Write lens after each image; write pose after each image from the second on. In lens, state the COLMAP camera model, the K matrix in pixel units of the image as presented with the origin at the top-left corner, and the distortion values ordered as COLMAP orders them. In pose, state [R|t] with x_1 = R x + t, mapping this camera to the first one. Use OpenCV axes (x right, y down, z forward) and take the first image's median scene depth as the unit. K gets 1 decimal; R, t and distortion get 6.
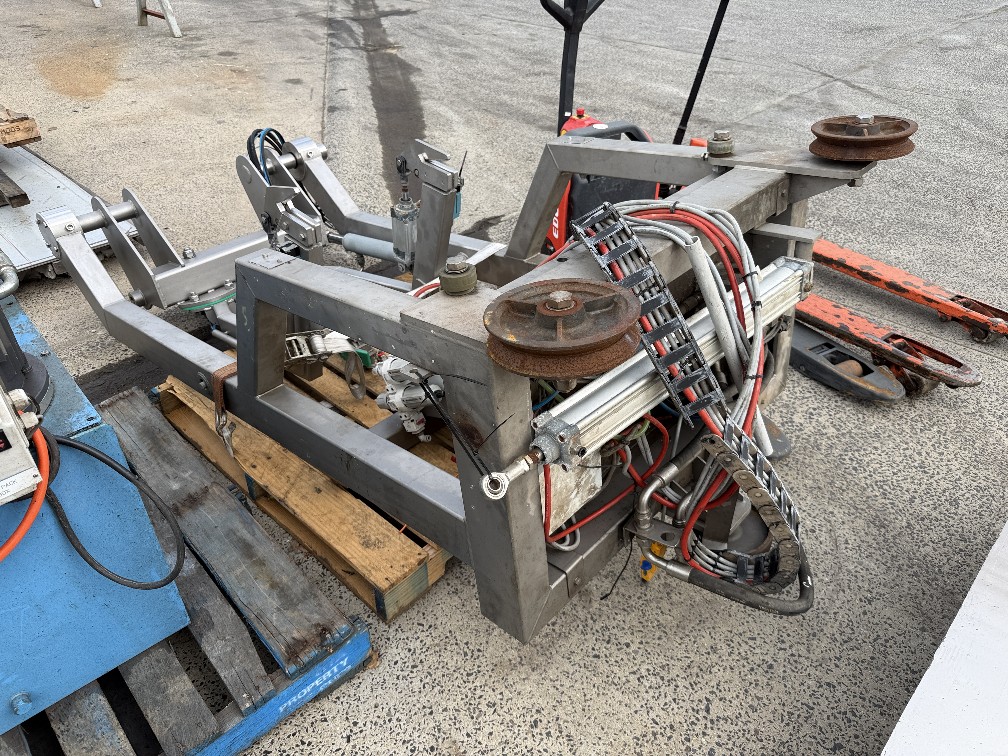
lens RADIAL K [[755.7, 0, 497.3], [0, 755.7, 373.9], [0, 0, 1]] dist [0.008972, -0.020015]
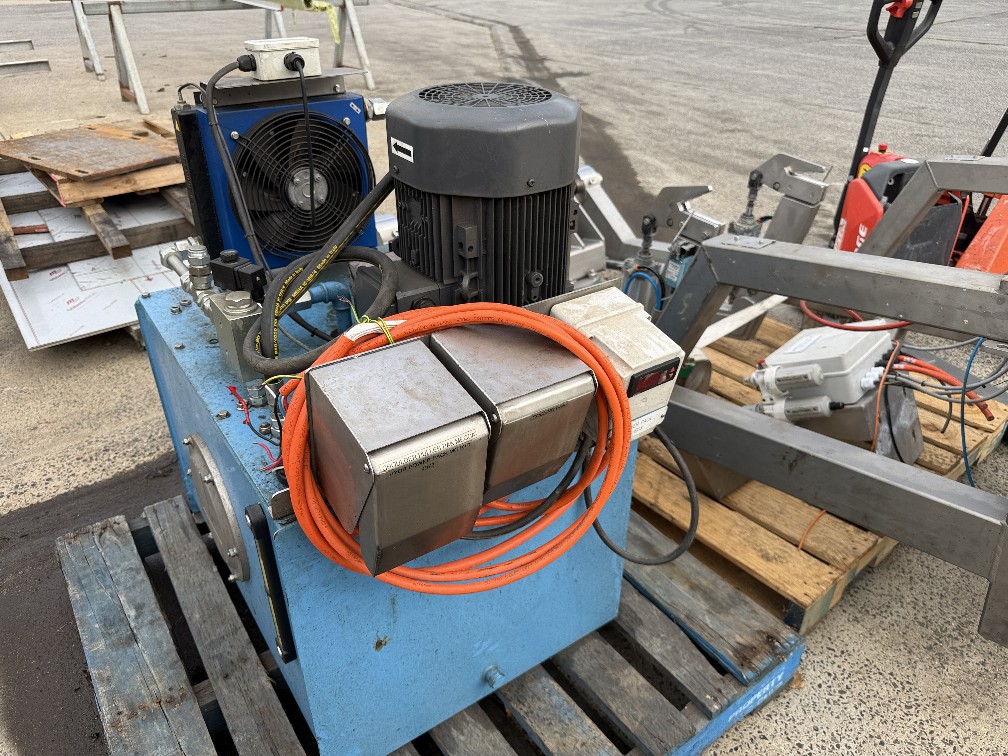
lens RADIAL K [[755.7, 0, 497.3], [0, 755.7, 373.9], [0, 0, 1]] dist [0.008972, -0.020015]
pose [[0.991915, 0.066307, -0.108208, -0.449933], [-0.075471, 0.993695, -0.082916, 0.109899], [0.102028, 0.090412, 0.990664, 0.011456]]
